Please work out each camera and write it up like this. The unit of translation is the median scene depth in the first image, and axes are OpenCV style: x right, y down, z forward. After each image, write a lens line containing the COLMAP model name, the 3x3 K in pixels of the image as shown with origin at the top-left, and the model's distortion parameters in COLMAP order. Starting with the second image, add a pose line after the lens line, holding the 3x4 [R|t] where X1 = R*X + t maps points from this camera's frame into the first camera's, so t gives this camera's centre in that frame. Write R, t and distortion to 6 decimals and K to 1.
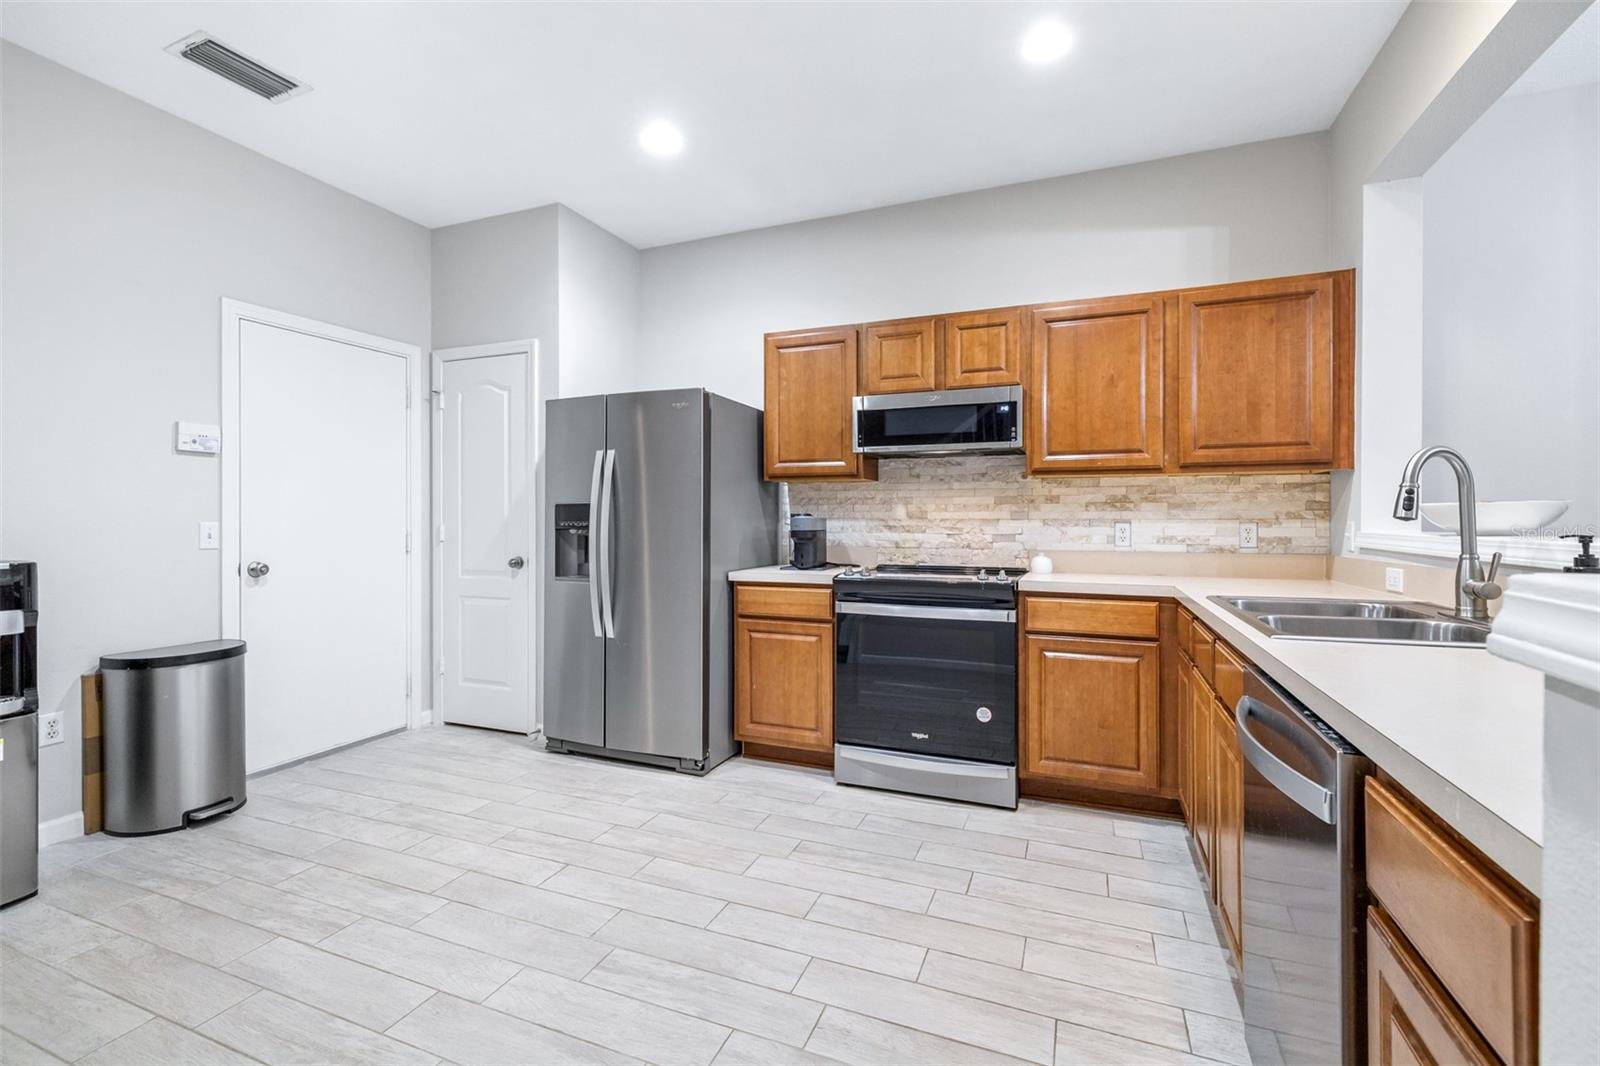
lens RADIAL K [[692.5, 0, 800.3], [0, 692.5, 518.5], [0, 0, 1]] dist [0.002713, 0.000207]
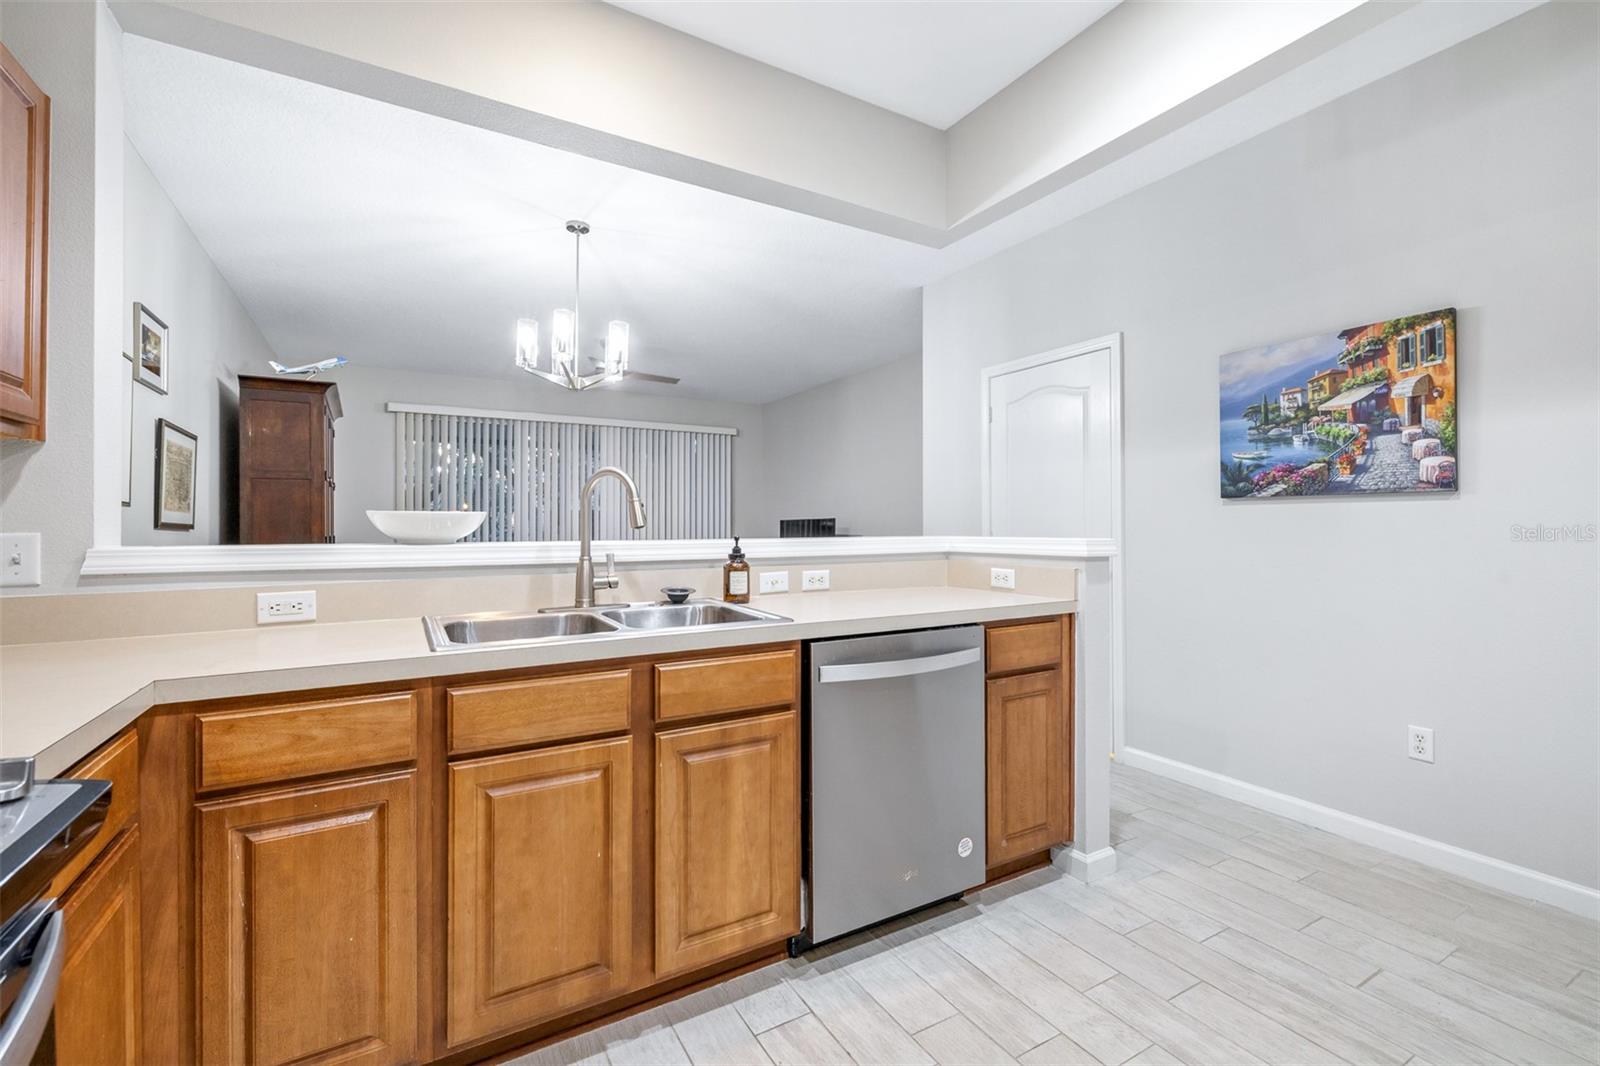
lens RADIAL K [[697.4, 0, 804.1], [0, 697.4, 523.6], [0, 0, 1]] dist [0.001598, 0.000113]
pose [[-0.793520, 0.003774, 0.608532, -0.053269], [0.001319, 0.999989, -0.004481, -0.000033], [-0.608543, -0.002754, -0.793516, 0.963010]]
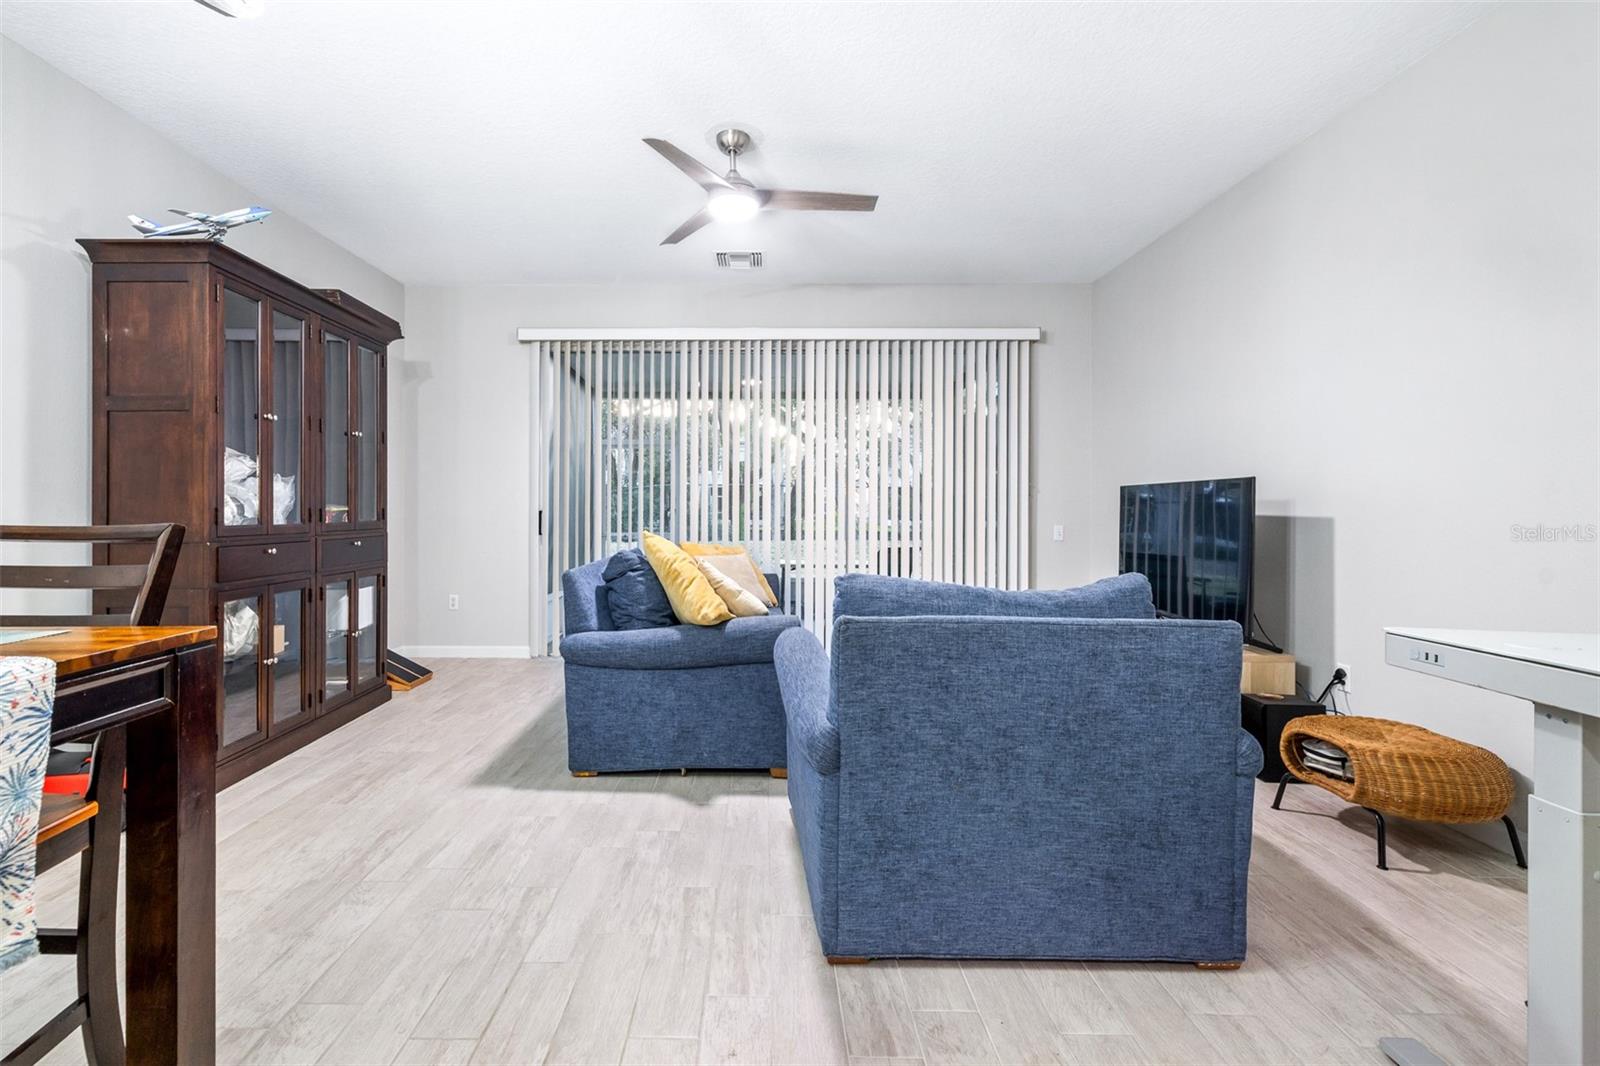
lens RADIAL K [[721.8, 0, 756.9], [0, 721.8, 506.6], [0, 0, 1]] dist [0.003233, 0.000276]
pose [[-0.368294, -0.003915, 0.929701, 0.610983], [-0.002295, 0.999992, 0.003302, 0.014315], [-0.929706, -0.000918, -0.368300, 0.049643]]
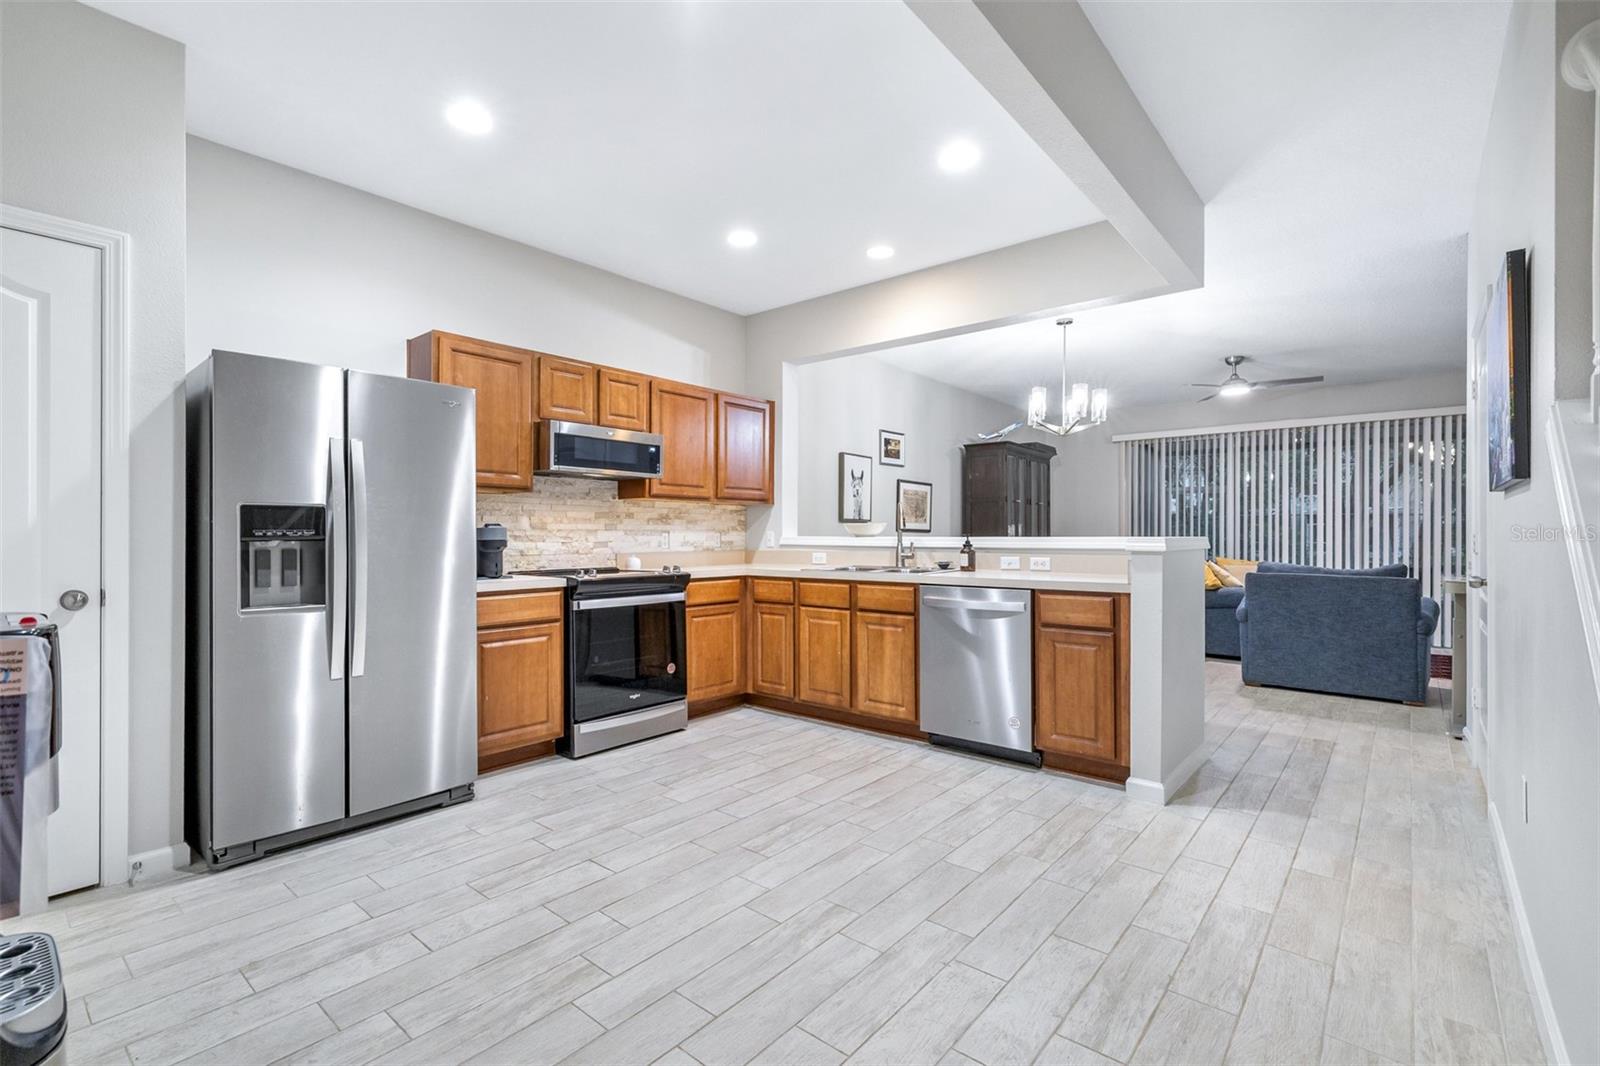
lens RADIAL K [[727.5, 0, 770.6], [0, 727.5, 533.0], [0, 0, 1]] dist [0.002157, 0.000661]
pose [[0.329064, 0.000917, 0.944307, -1.007125], [-0.000673, 1.000000, -0.000737, 0.008363], [-0.944307, -0.000393, 0.329064, 0.304692]]
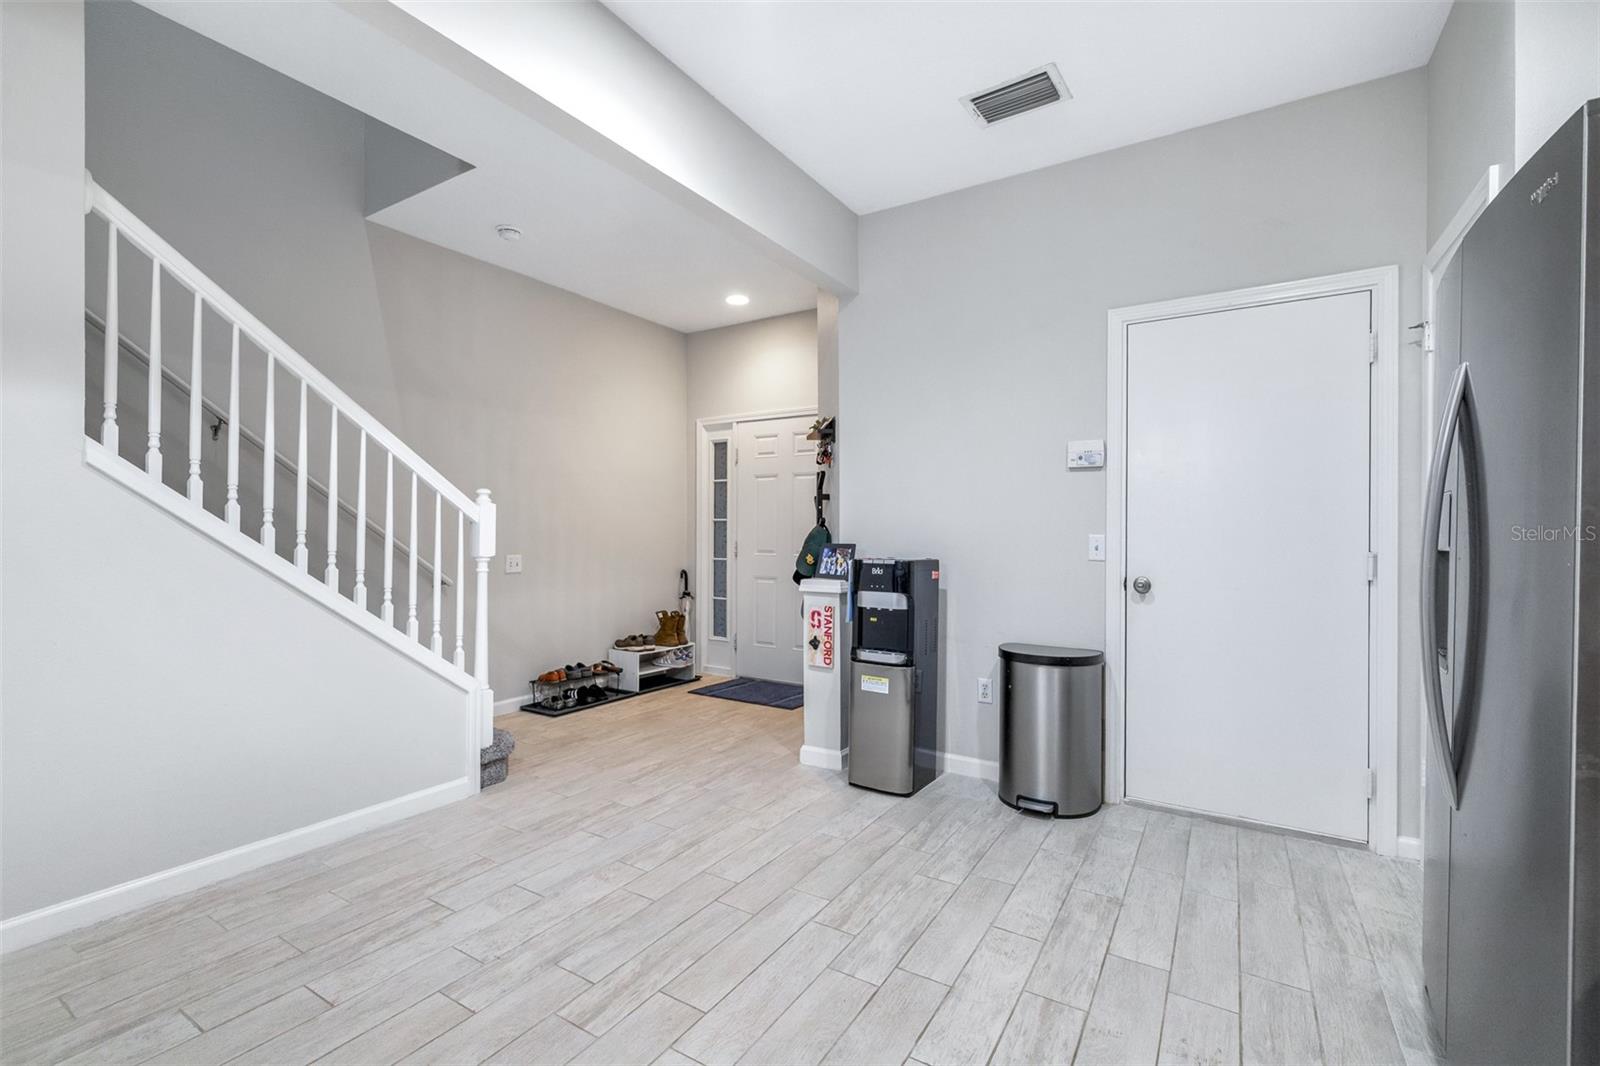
lens RADIAL K [[696.9, 0, 795.6], [0, 696.9, 533.7], [0, 0, 1]] dist [0.000357, -0.000007]
pose [[-0.175919, -0.000728, -0.984404, 0.242109], [-0.005184, 0.999987, 0.000186, 0.006166], [0.984391, 0.005136, -0.175920, 0.749062]]
